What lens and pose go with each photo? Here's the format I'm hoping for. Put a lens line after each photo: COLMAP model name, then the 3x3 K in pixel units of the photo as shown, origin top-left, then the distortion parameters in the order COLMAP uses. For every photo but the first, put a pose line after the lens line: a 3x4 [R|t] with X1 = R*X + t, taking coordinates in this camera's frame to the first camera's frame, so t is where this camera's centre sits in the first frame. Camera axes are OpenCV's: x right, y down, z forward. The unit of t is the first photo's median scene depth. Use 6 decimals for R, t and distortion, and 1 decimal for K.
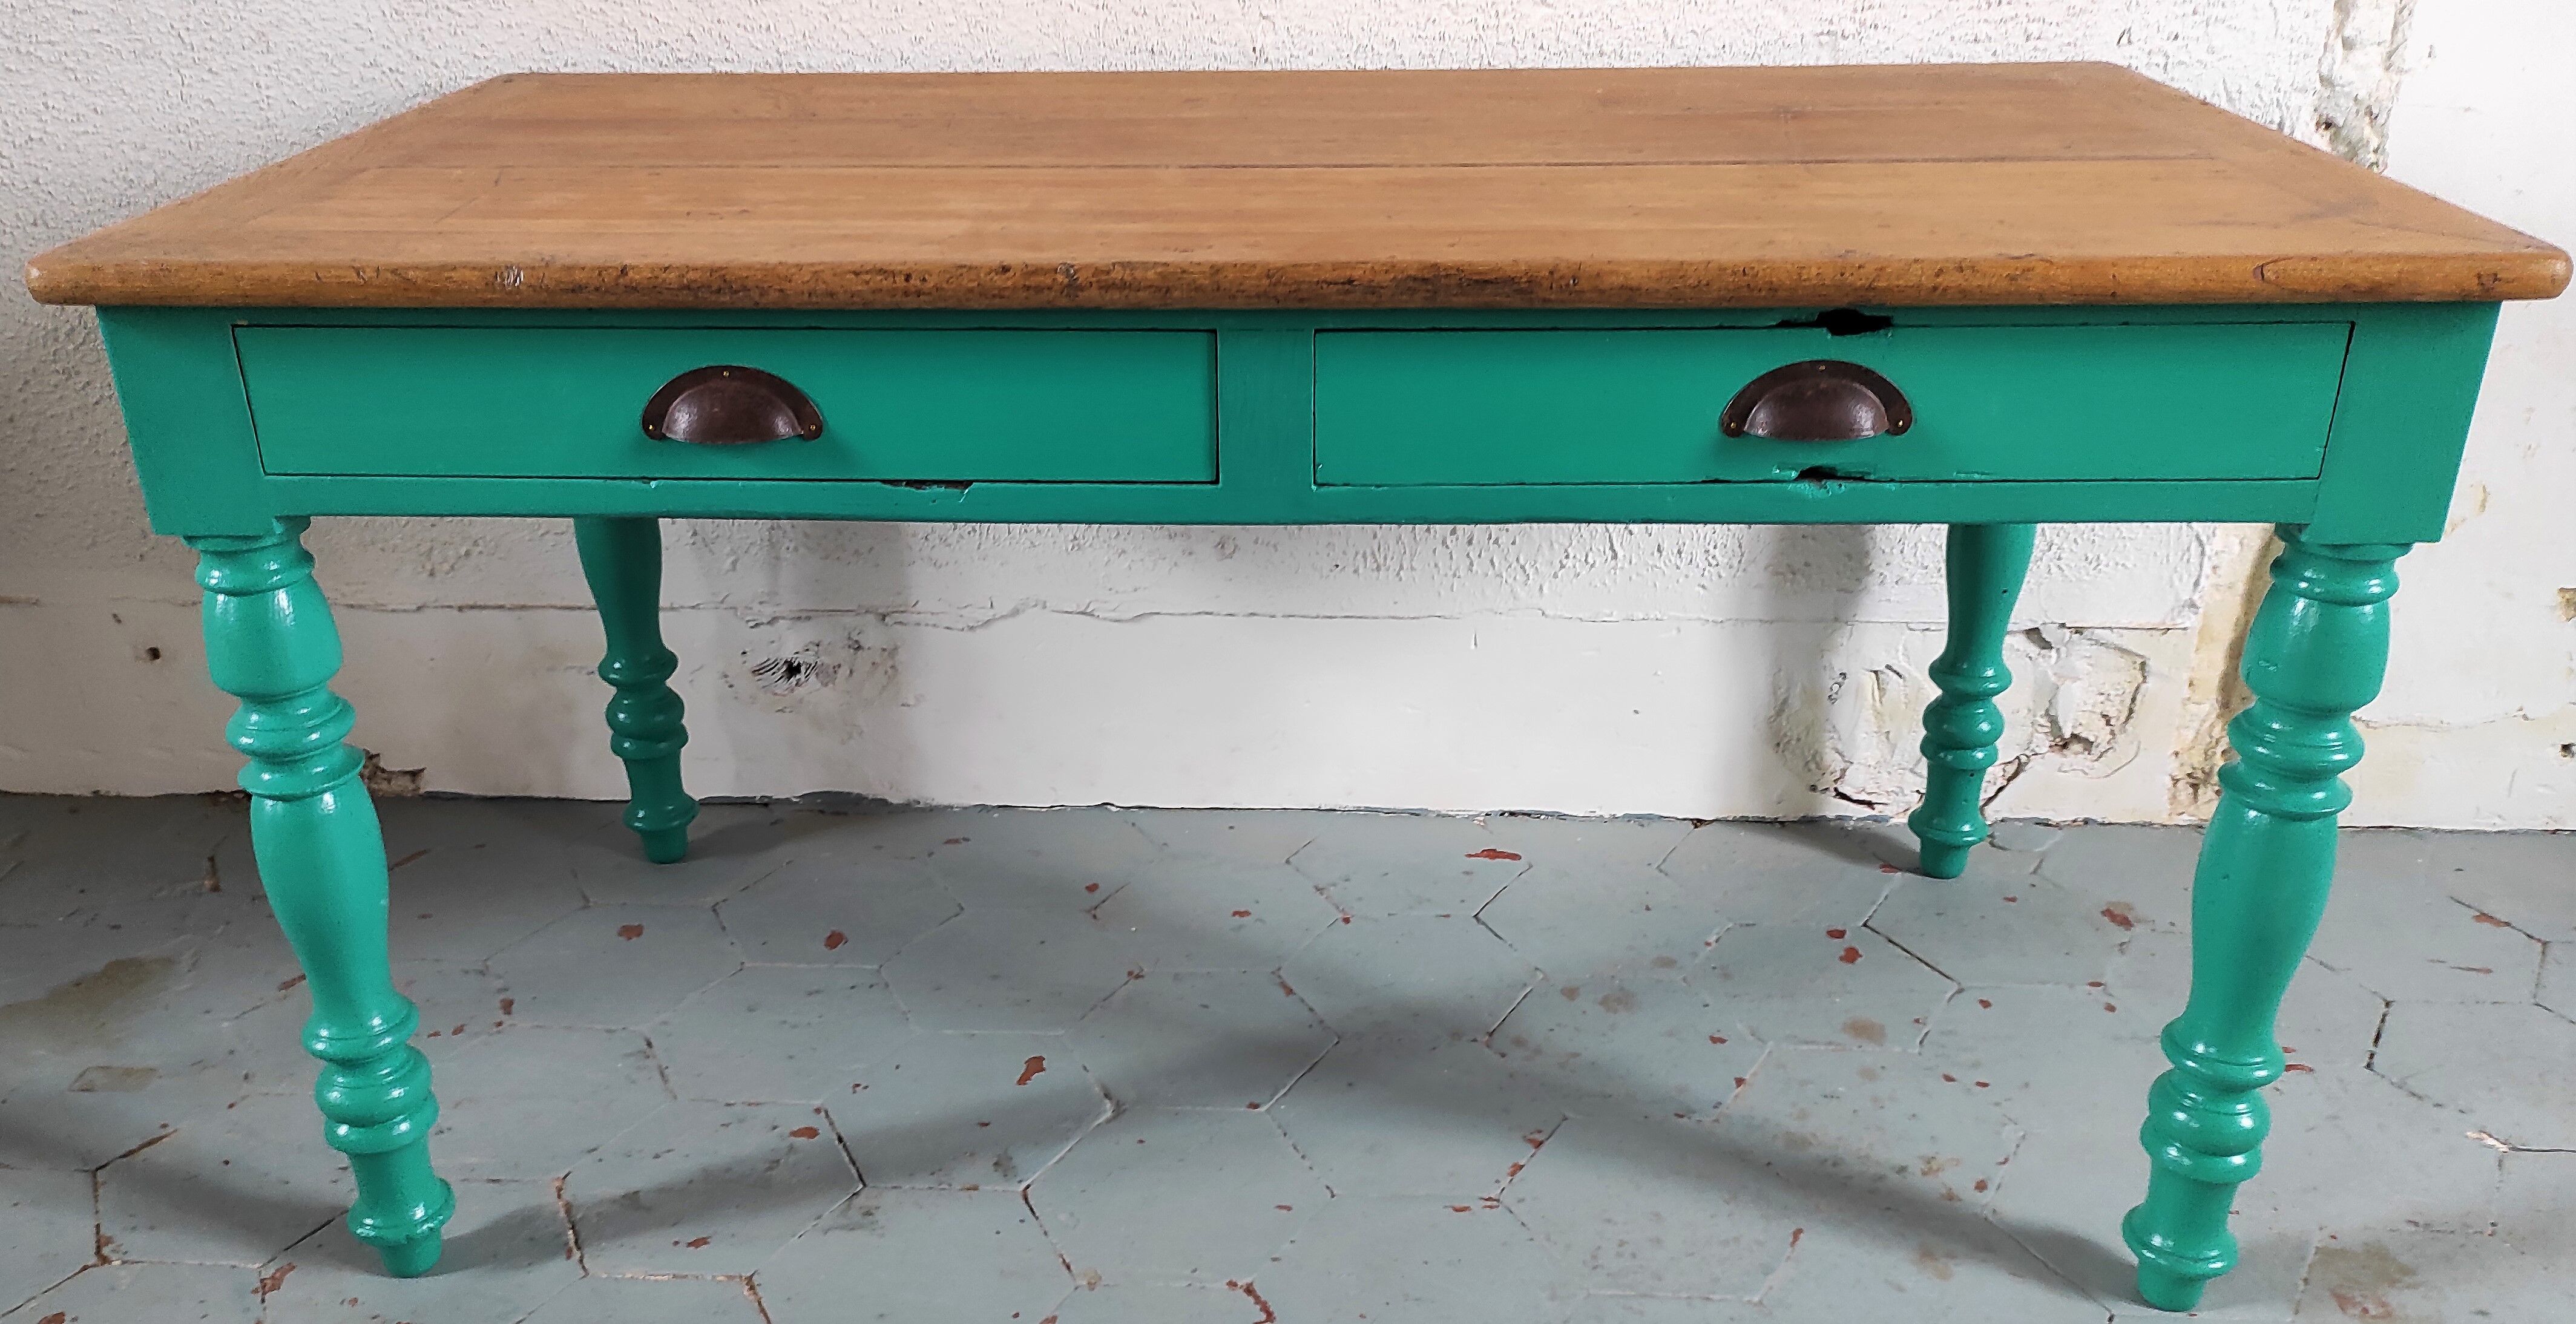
lens RADIAL K [[2060.9, 0, 1238.4], [0, 2060.9, 735.3], [0, 0, 1]] dist [0.038386, -0.039439]
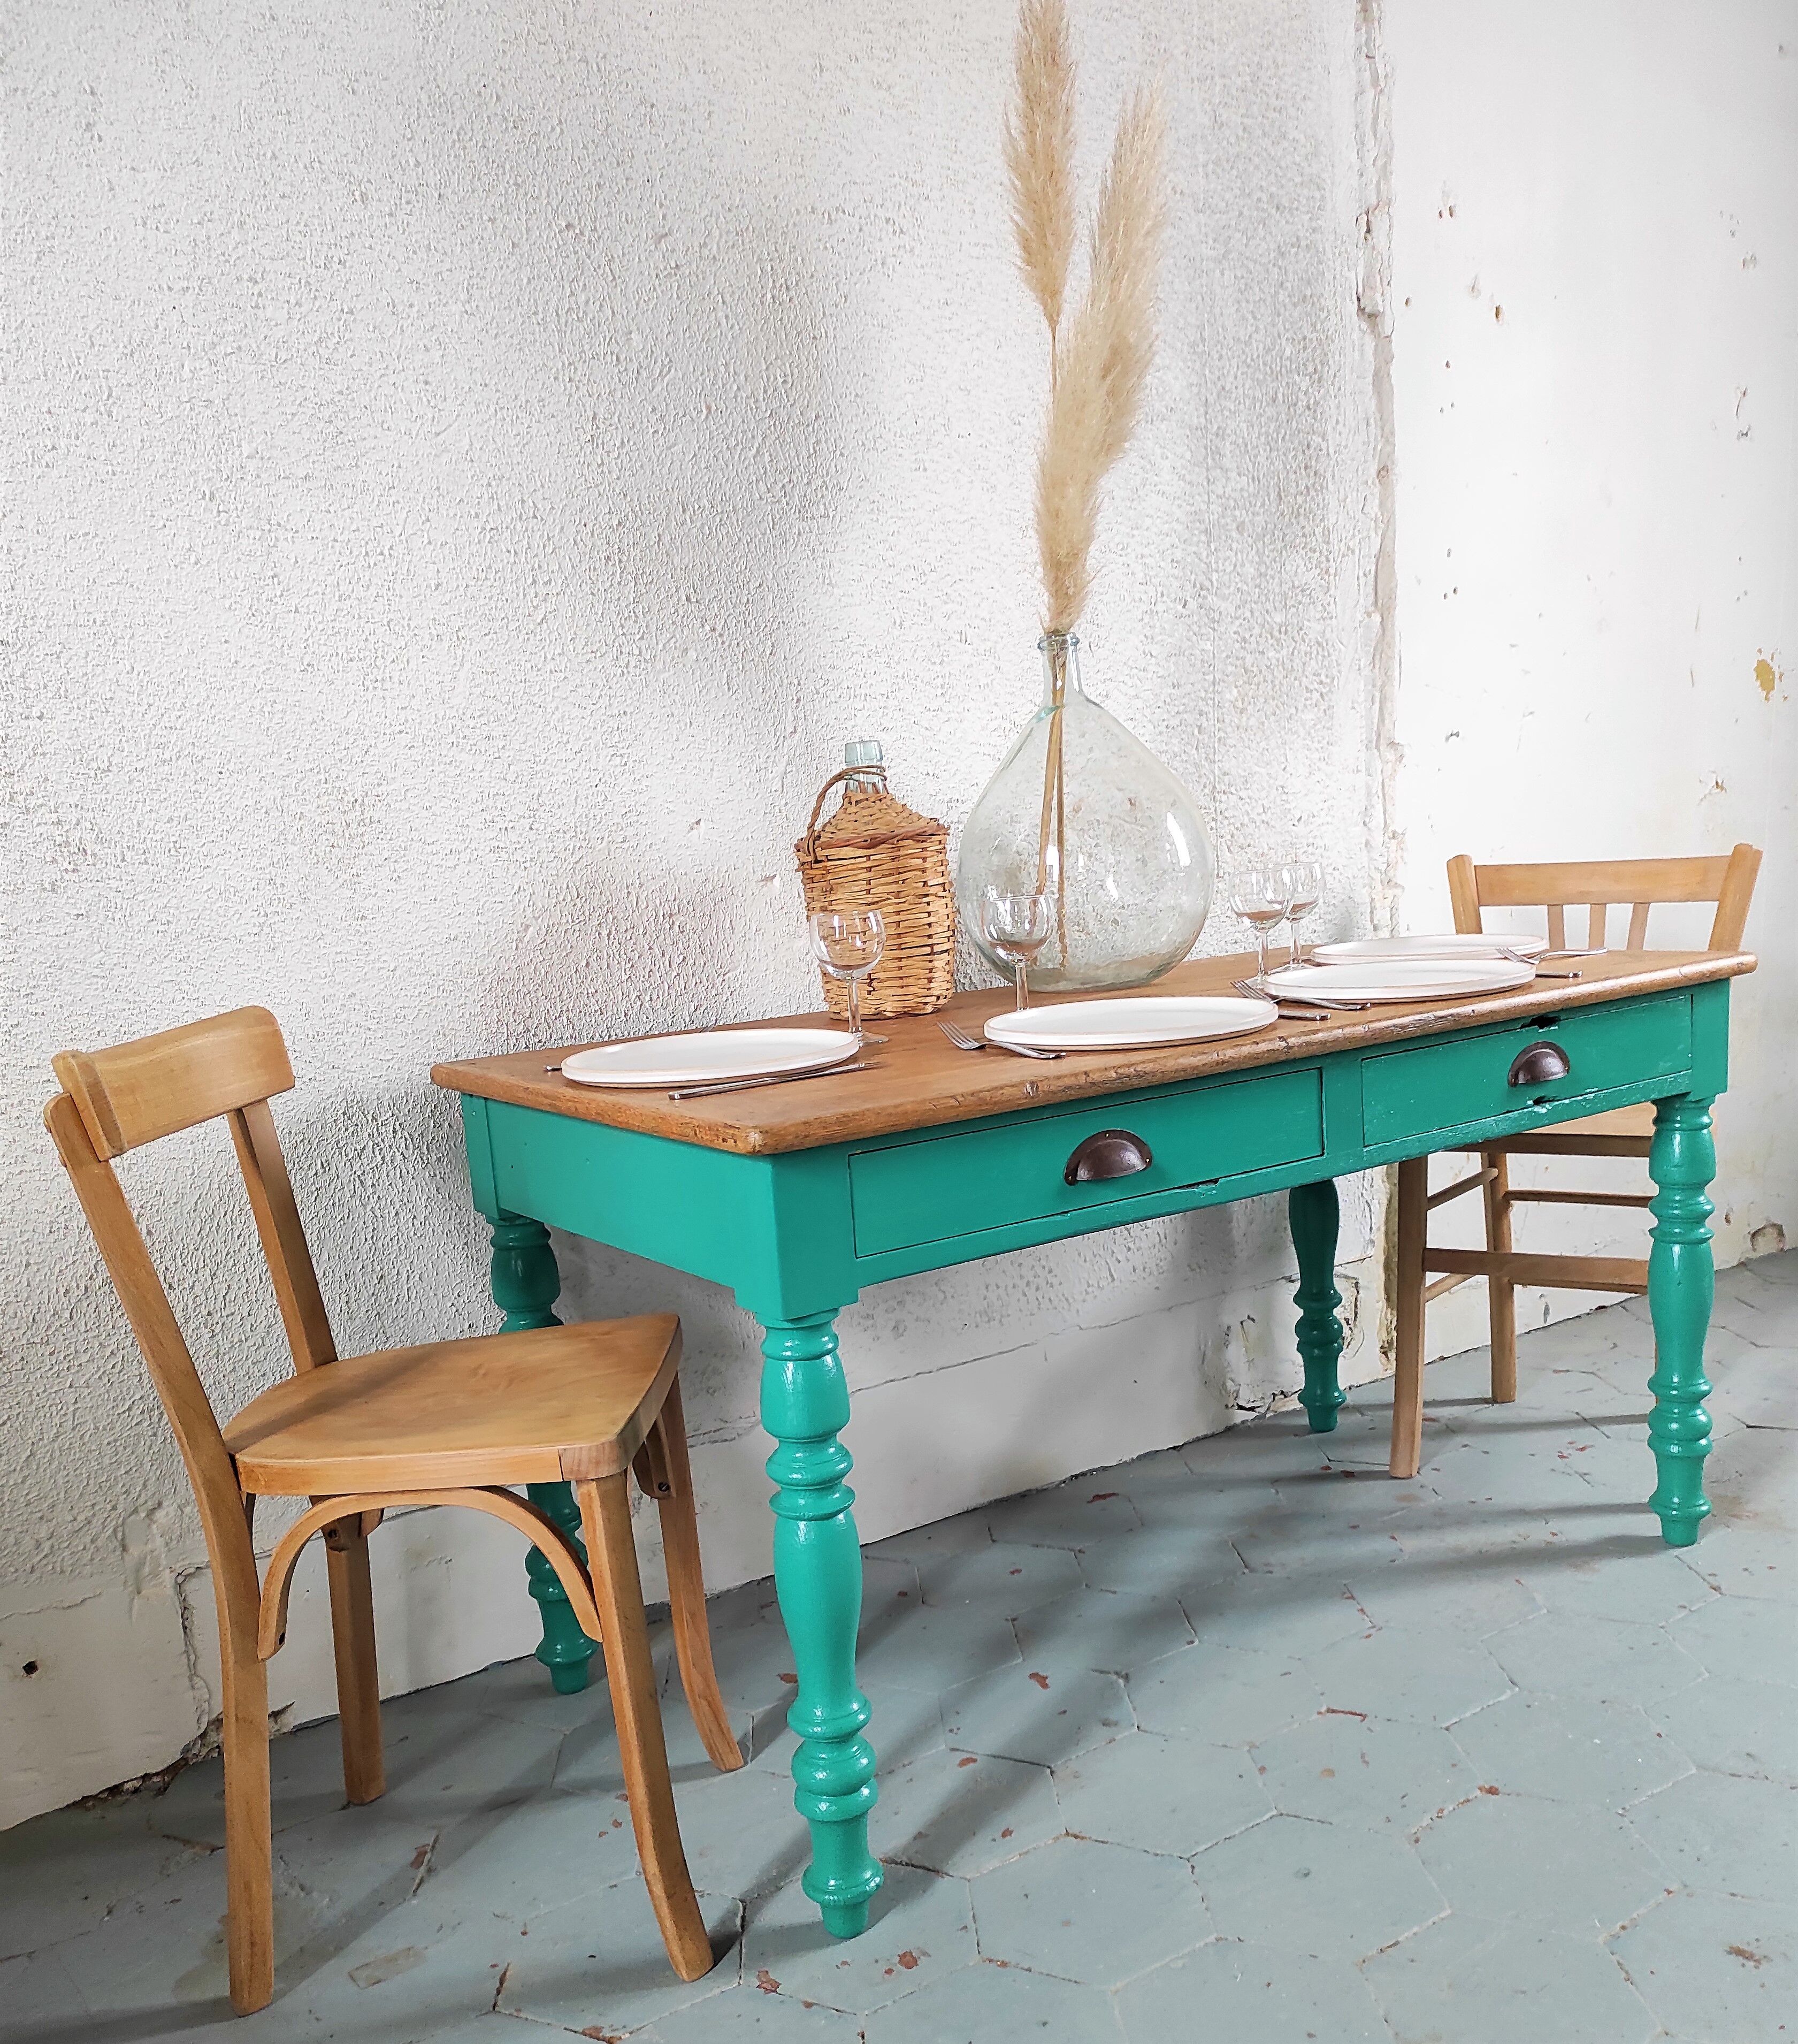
lens RADIAL K [[1818.1, 0, 915.7], [0, 1818.1, 1144.9], [0, 0, 1]] dist [0.049430, -0.050241]
pose [[0.798701, -0.149595, 0.582837, -0.791662], [0.314344, 0.929658, -0.192154, 0.038140], [-0.513094, 0.336685, 0.789543, -0.027442]]
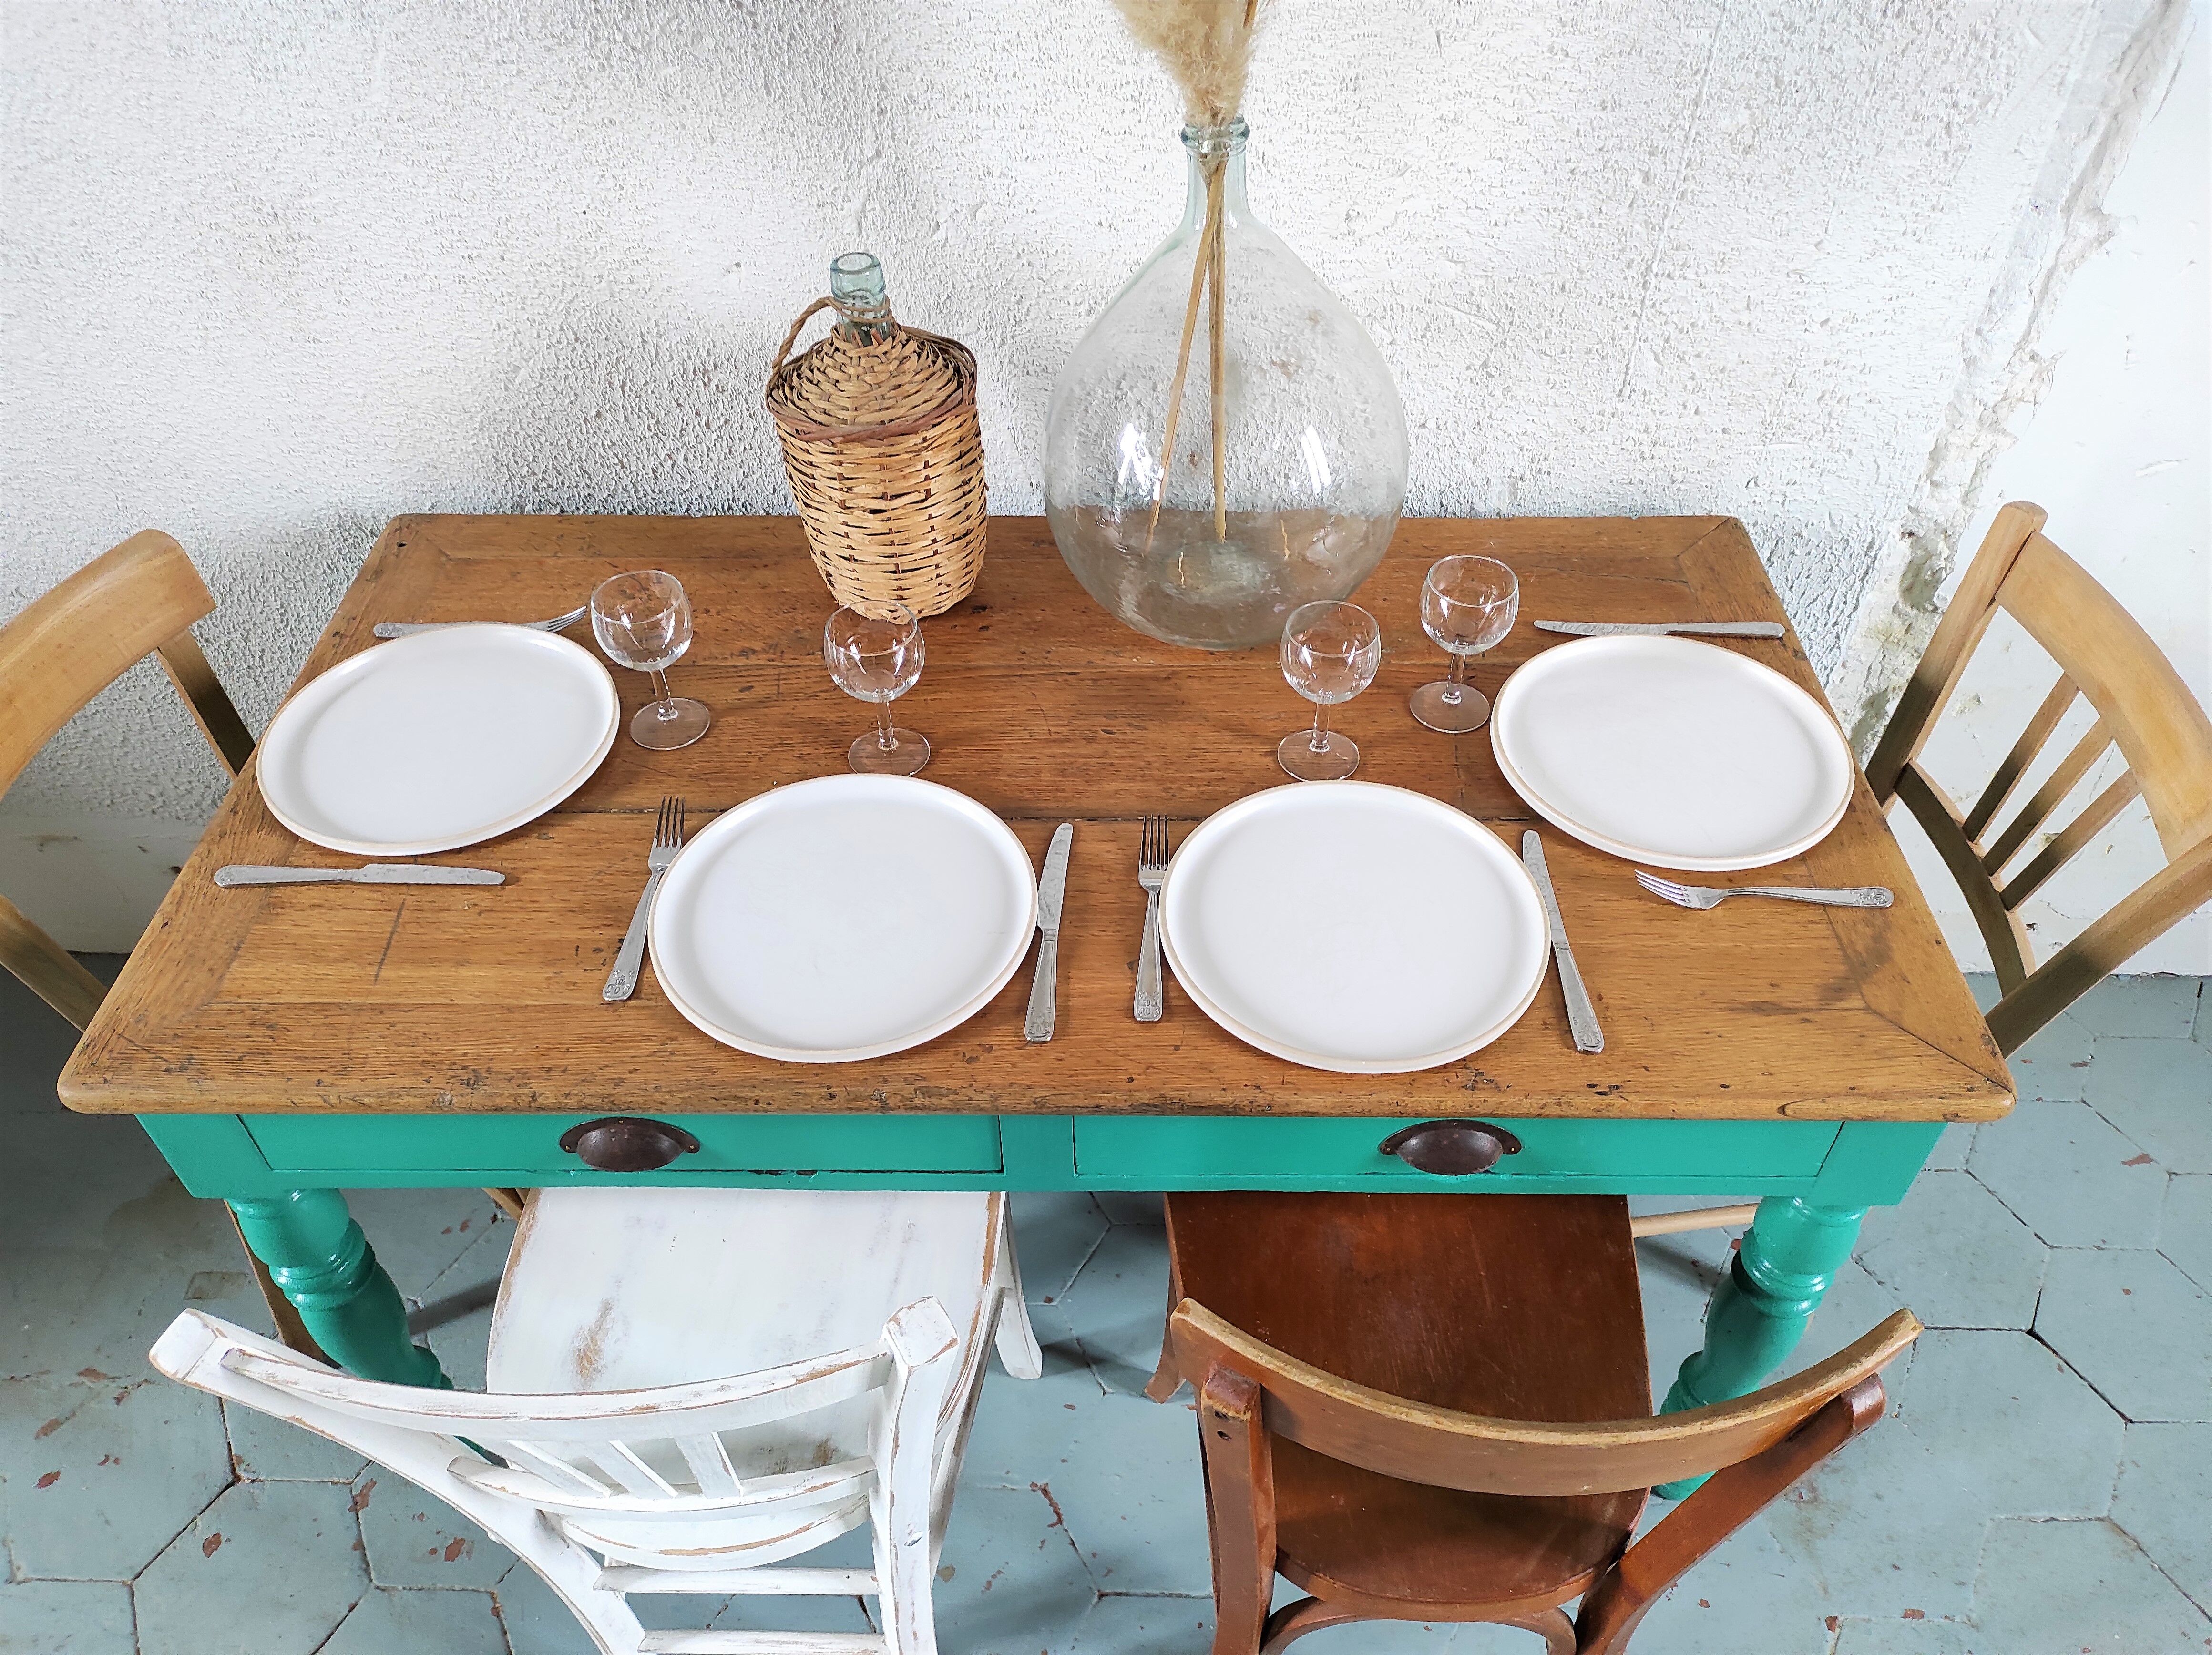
lens RADIAL K [[1619.9, 0, 1109.0], [0, 1619.9, 823.8], [0, 0, 1]] dist [0.043815, -0.044832]
pose [[0.999407, -0.019271, 0.028546, 0.021859], [0.009443, 0.950368, 0.310984, -0.442927], [-0.033123, -0.310530, 0.949986, 0.049965]]
